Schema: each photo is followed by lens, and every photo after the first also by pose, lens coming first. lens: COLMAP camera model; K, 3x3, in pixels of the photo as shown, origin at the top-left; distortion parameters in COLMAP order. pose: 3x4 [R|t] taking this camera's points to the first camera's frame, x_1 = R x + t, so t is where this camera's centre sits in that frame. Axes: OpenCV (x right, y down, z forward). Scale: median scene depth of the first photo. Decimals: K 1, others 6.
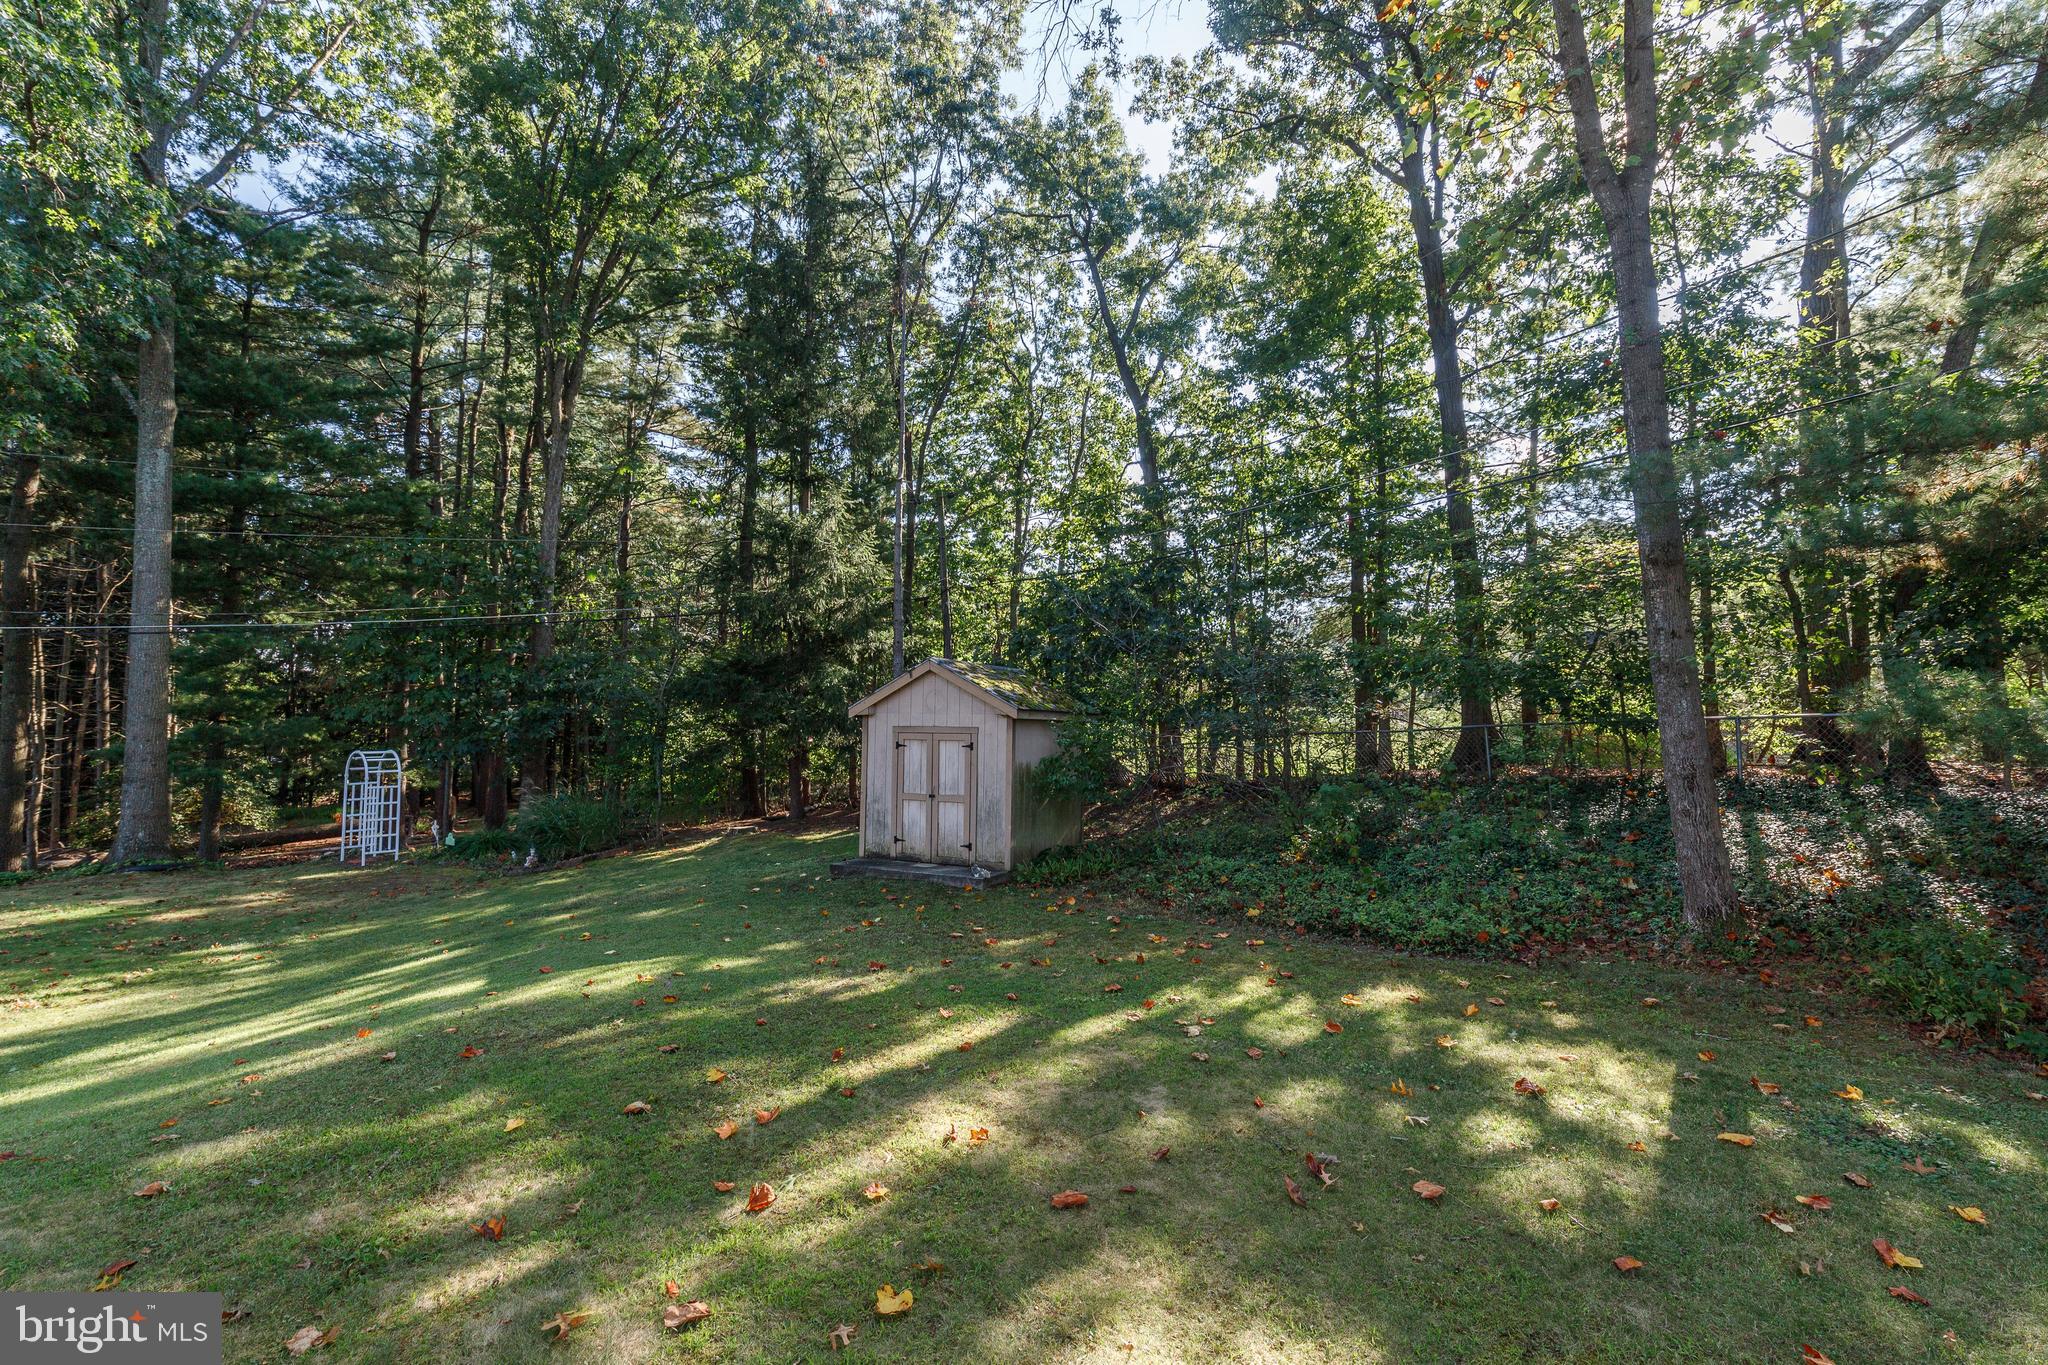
lens RADIAL K [[920.7, 0, 1023.2], [0, 920.7, 693.0], [0, 0, 1]] dist [0.008961, -0.001029]
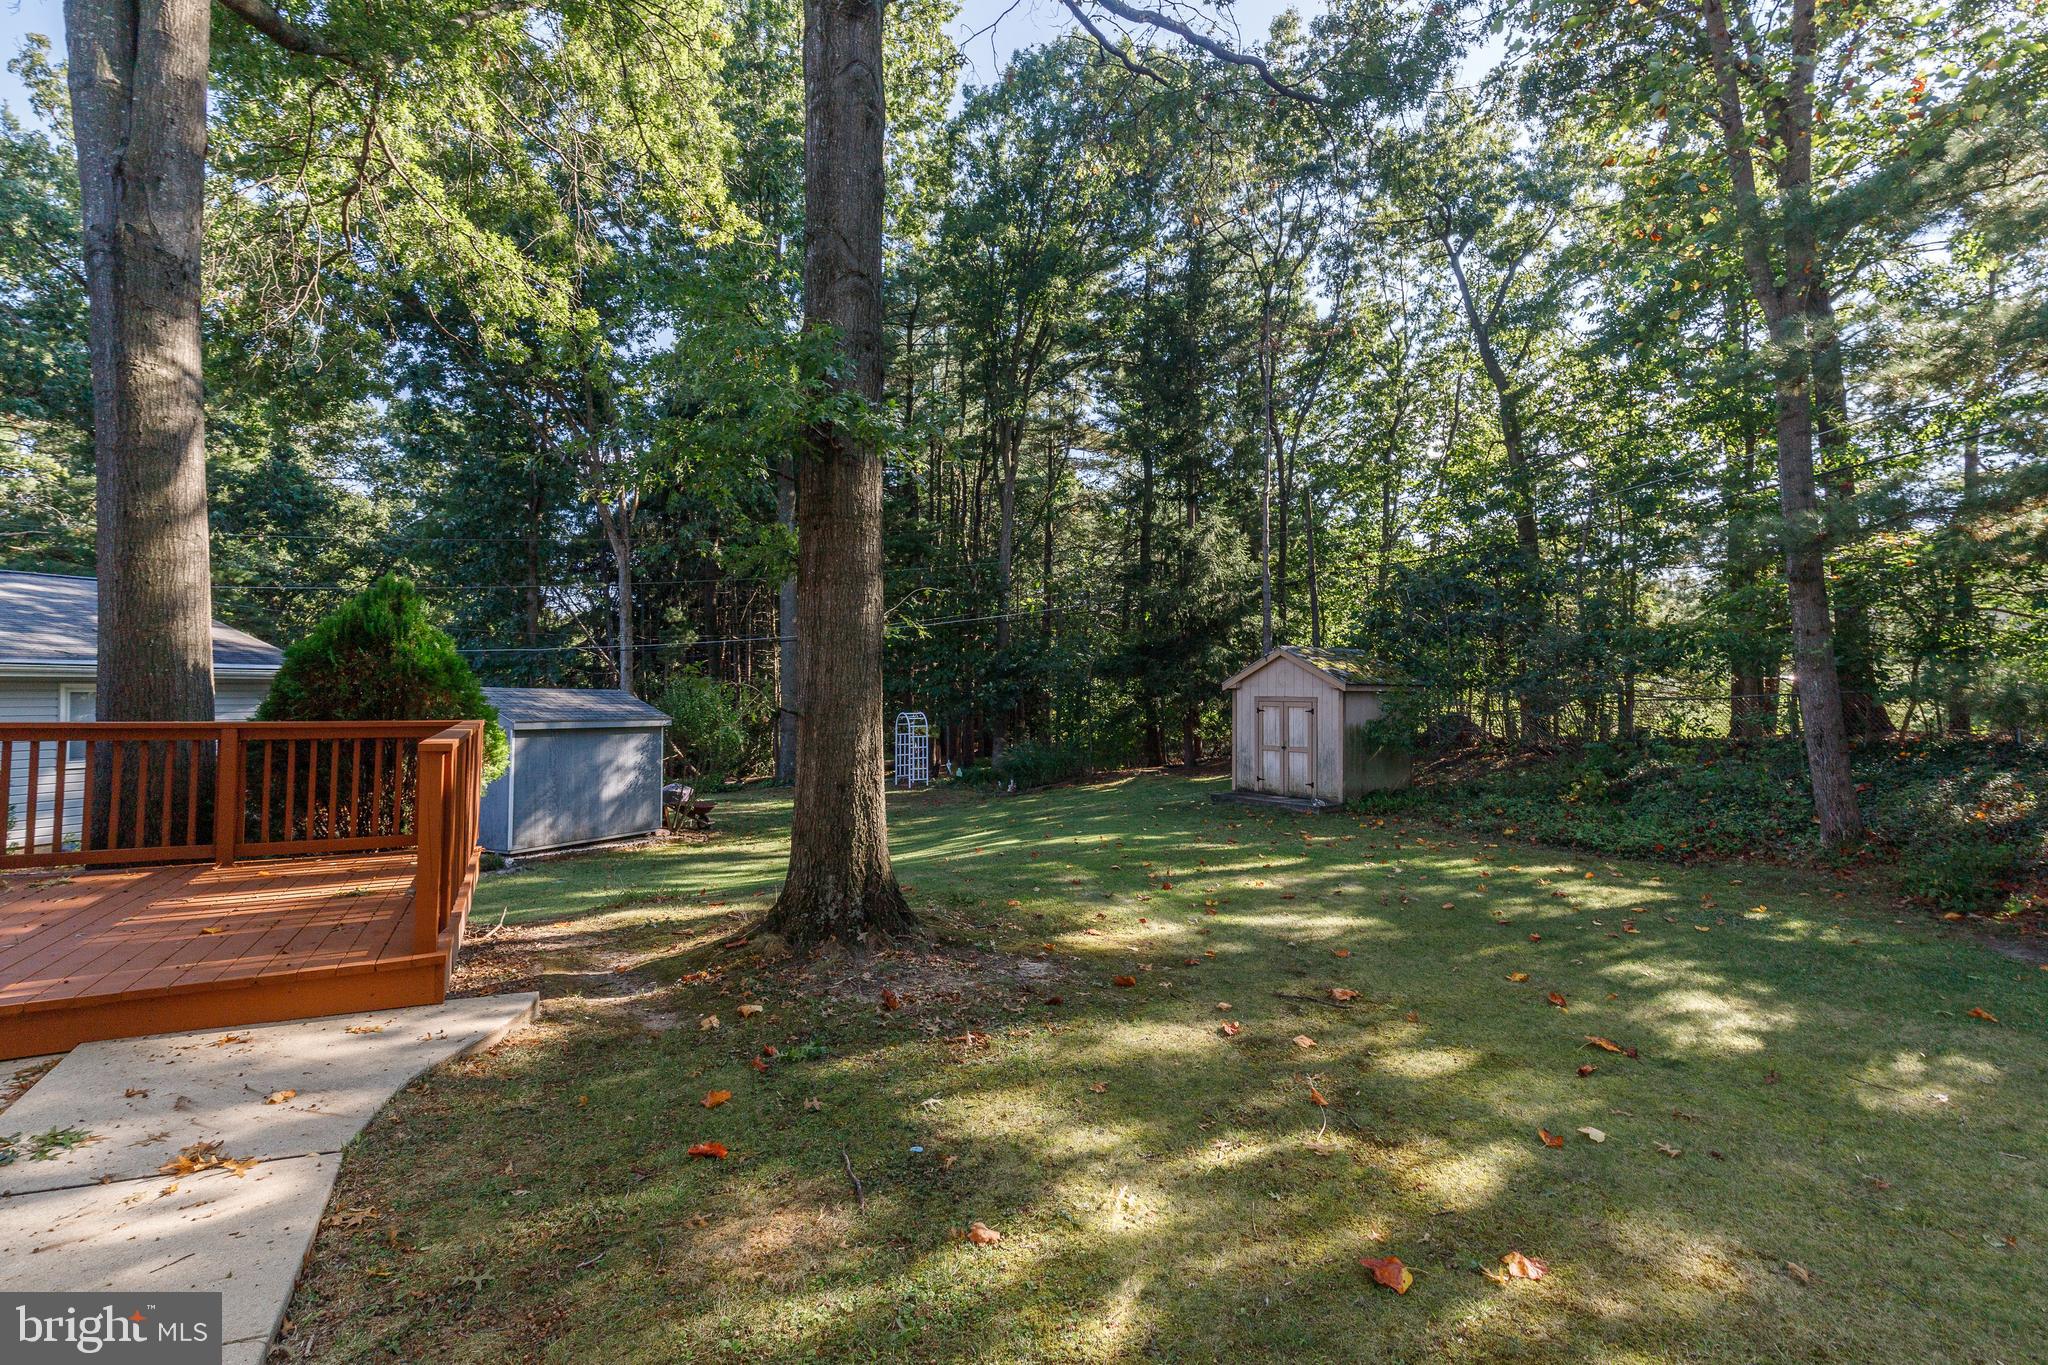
lens RADIAL K [[920.7, 0, 1022.6], [0, 920.7, 680.2], [0, 0, 1]] dist [0.008961, -0.001029]
pose [[0.910803, -0.013368, -0.412625, 0.065371], [0.025022, 0.999426, 0.022854, -0.016881], [0.412082, -0.031140, 0.910614, -0.232149]]
